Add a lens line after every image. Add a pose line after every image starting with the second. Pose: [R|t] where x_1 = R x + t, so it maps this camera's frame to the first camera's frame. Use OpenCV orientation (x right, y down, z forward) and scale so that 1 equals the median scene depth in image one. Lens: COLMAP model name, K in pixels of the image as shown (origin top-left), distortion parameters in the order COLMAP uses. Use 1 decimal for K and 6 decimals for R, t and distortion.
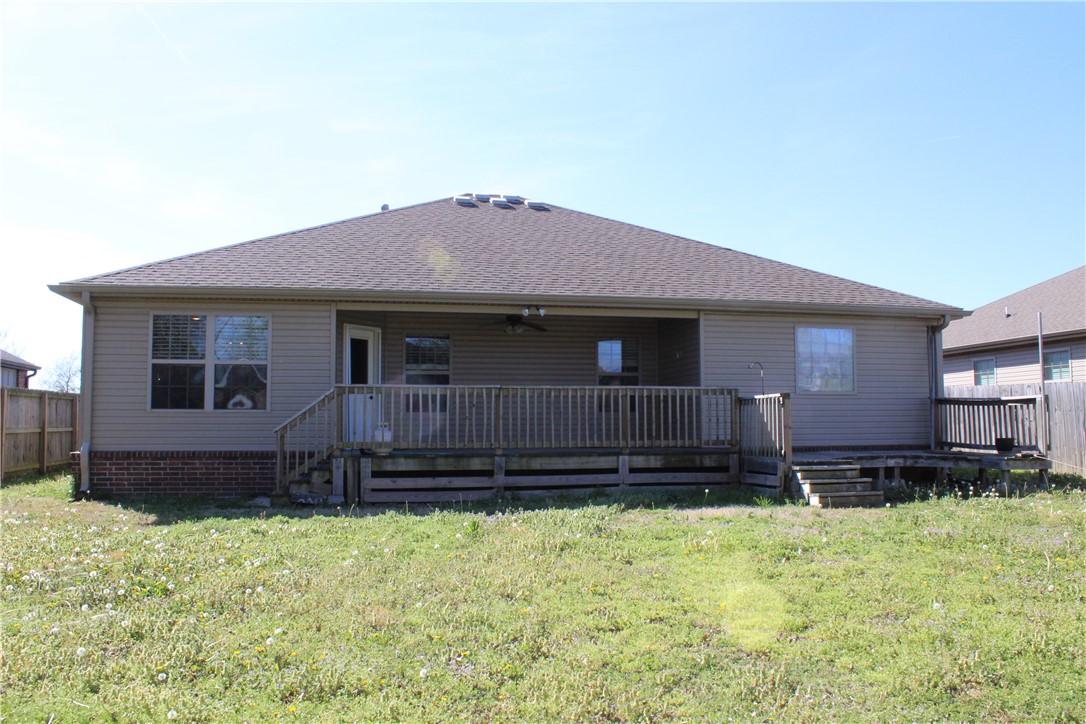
lens RADIAL K [[902.0, 0, 544.7], [0, 902.0, 371.4], [0, 0, 1]] dist [-0.165357, 0.168910]
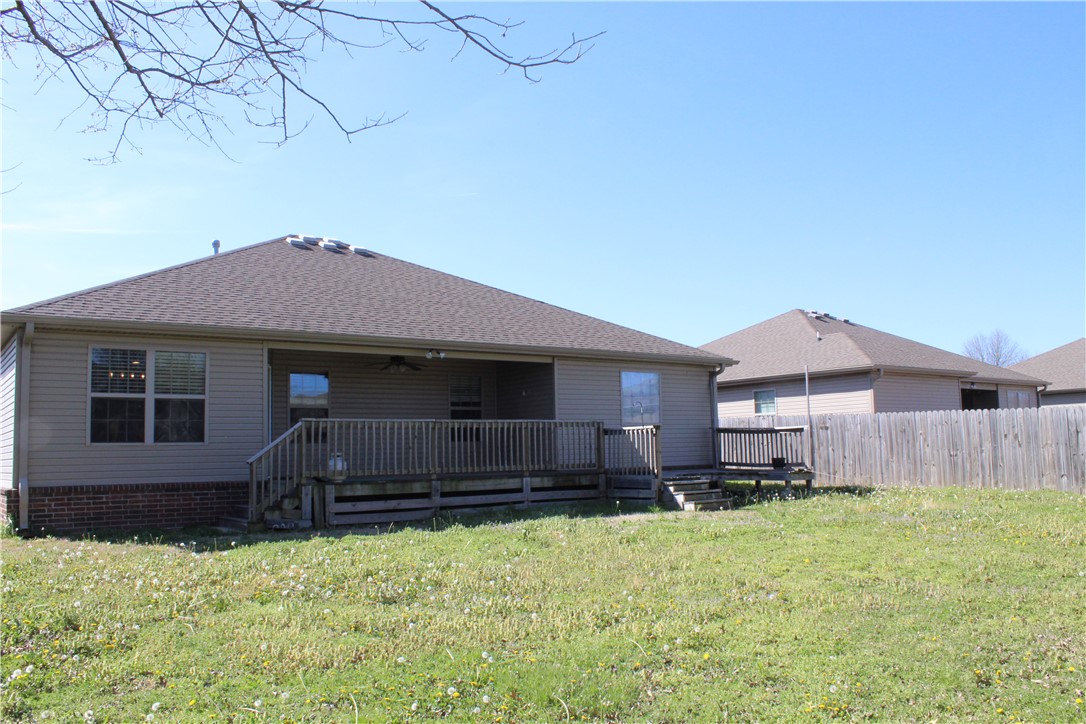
lens RADIAL K [[902.0, 0, 544.7], [0, 902.0, 371.4], [0, 0, 1]] dist [-0.165357, 0.168910]
pose [[0.912226, 0.019544, 0.409222, -0.383096], [-0.005512, 0.999357, -0.035442, -0.005604], [-0.409651, 0.030075, 0.911746, -0.109827]]
